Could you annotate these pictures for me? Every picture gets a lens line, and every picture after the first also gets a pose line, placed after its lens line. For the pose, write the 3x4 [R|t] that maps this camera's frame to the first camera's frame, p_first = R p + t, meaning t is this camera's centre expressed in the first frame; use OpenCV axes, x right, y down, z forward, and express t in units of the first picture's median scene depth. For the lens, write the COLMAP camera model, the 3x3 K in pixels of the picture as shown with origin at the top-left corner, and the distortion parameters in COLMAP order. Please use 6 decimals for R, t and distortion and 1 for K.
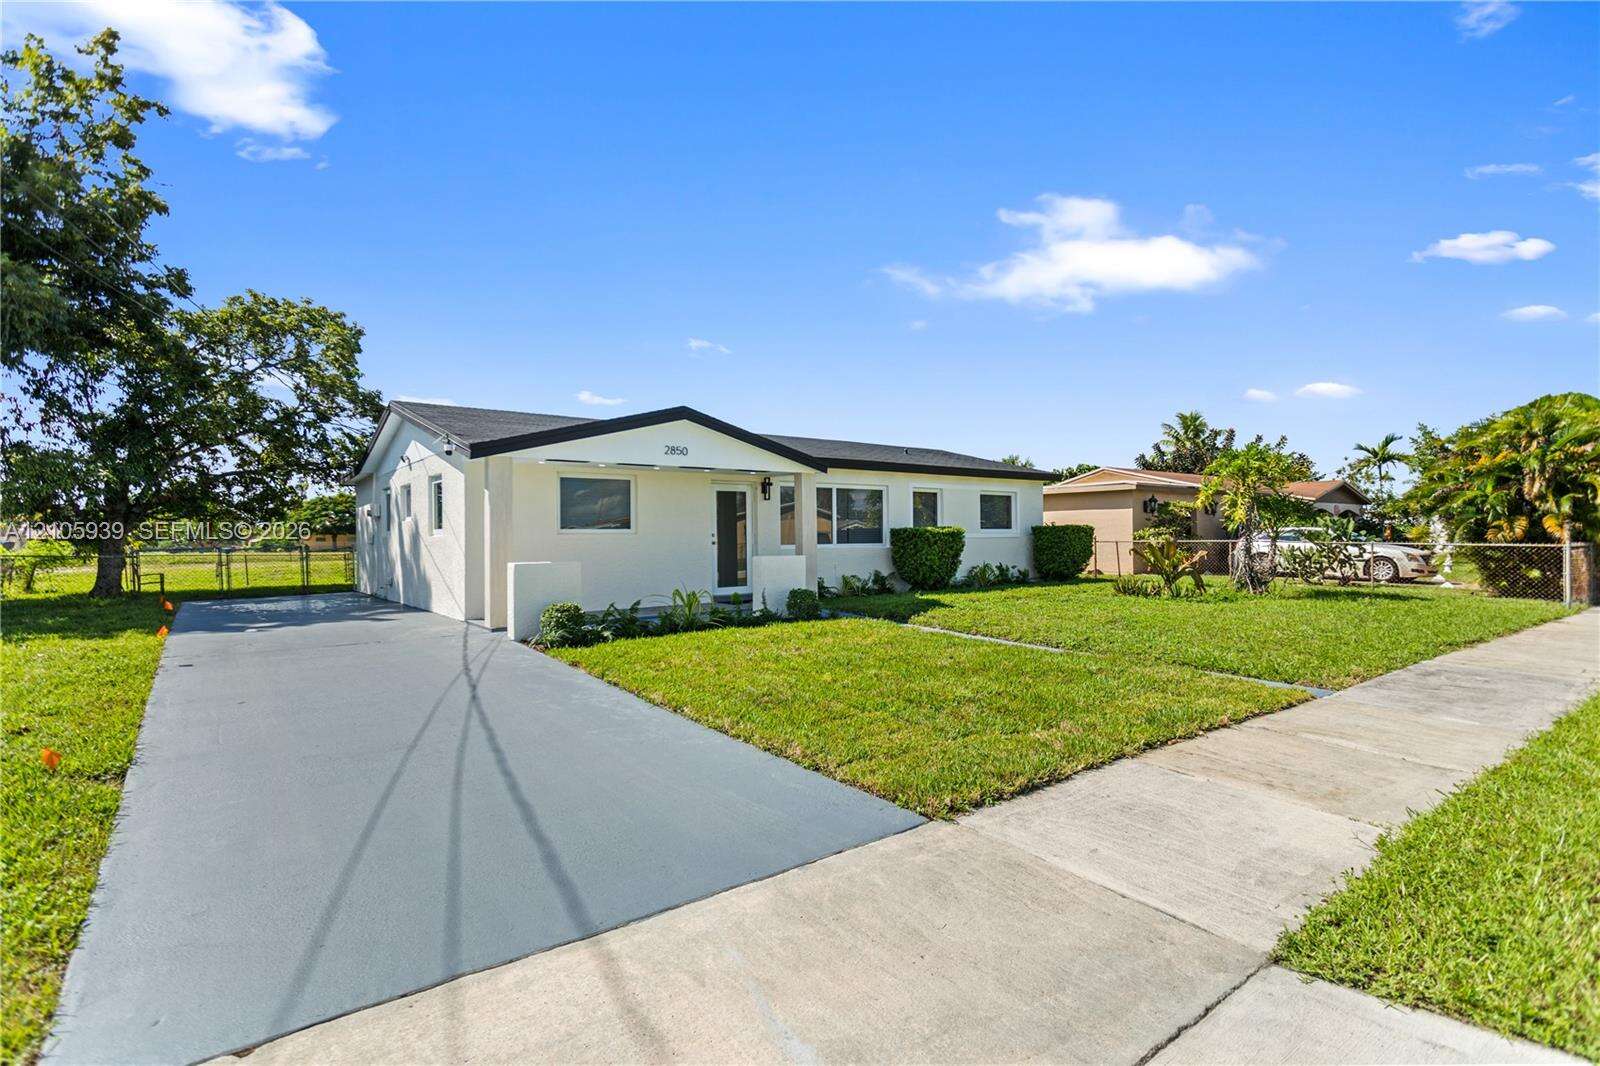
lens RADIAL K [[785.0, 0, 803.4], [0, 785.0, 561.7], [0, 0, 1]] dist [0.005306, 0.001398]
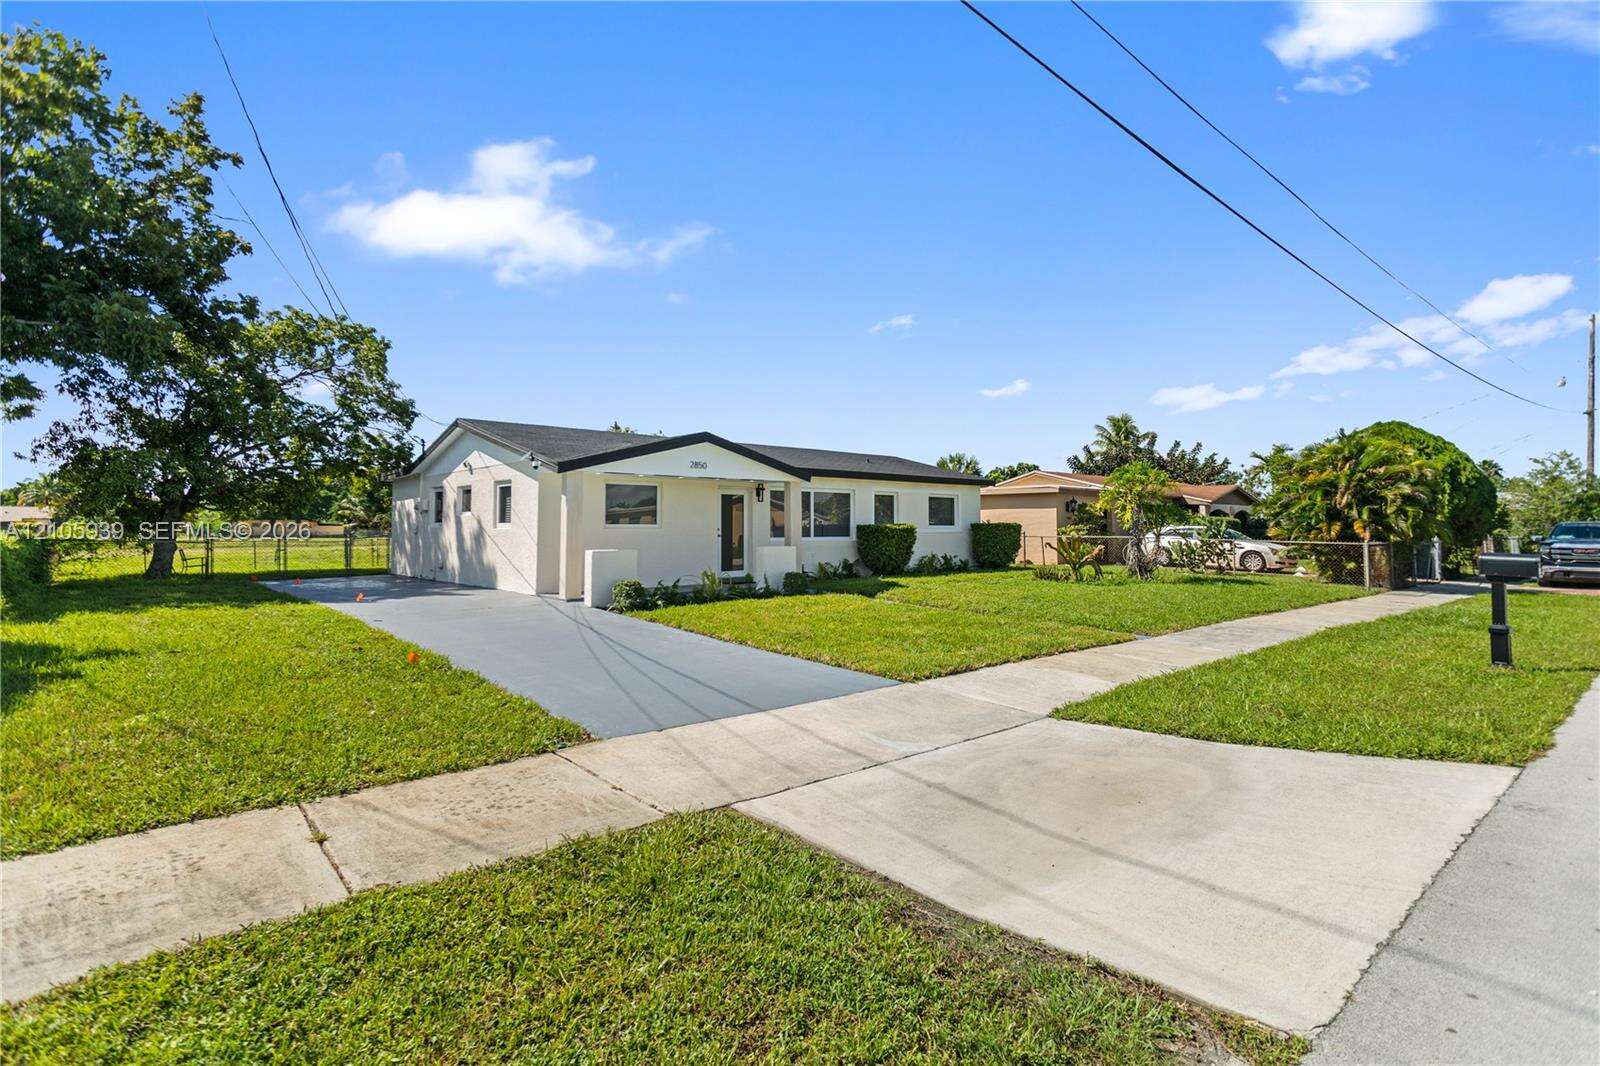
lens RADIAL K [[785.0, 0, 797.1], [0, 785.0, 524.9], [0, 0, 1]] dist [0.005306, 0.001398]
pose [[0.998393, 0.009880, 0.055800, -0.050314], [-0.007975, 0.999381, -0.034265, 0.000677], [-0.056104, 0.033765, 0.997854, -0.219784]]
